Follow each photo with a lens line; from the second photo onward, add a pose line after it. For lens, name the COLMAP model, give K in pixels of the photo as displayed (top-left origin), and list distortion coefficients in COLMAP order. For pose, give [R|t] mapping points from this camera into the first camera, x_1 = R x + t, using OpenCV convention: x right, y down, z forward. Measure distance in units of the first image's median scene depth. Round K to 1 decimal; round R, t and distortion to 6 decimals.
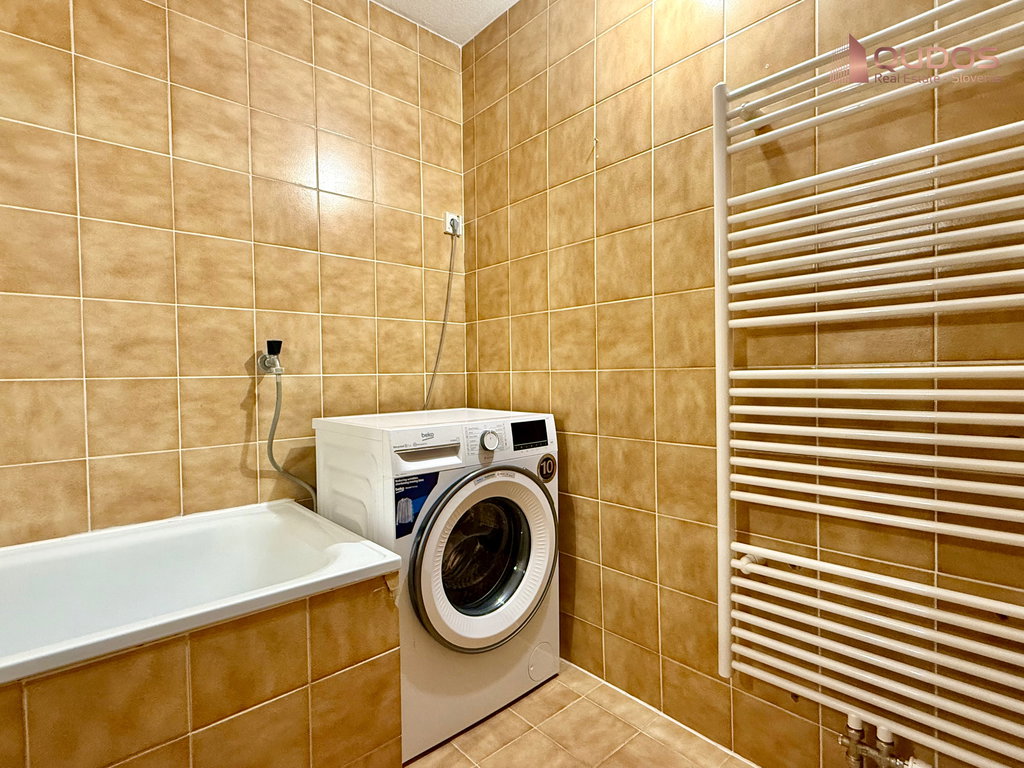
lens RADIAL K [[512.3, 0, 510.7], [0, 512.3, 385.8], [0, 0, 1]] dist [-0.002037, 0.000814]
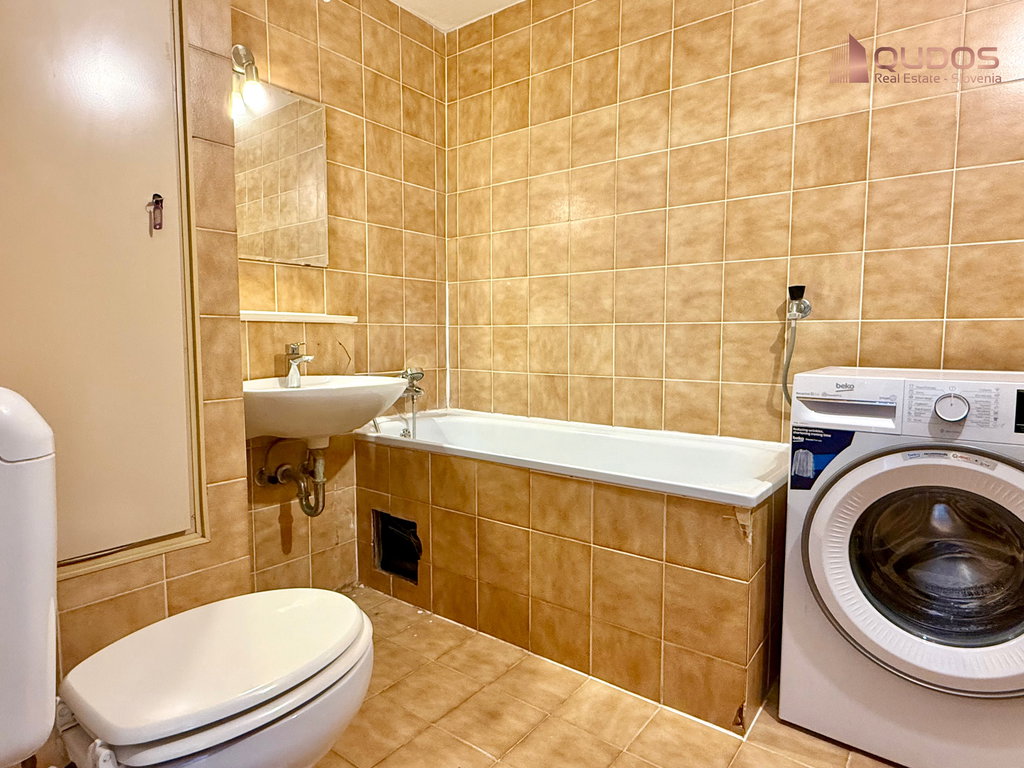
lens RADIAL K [[597.8, 0, 510.9], [0, 597.8, 384.4], [0, 0, 1]] dist [-0.002034, 0.000422]
pose [[0.183814, 0.092068, -0.978640, 0.645924], [-0.028934, 0.995679, 0.088237, 0.018589], [0.982535, 0.012097, 0.185684, 0.239630]]
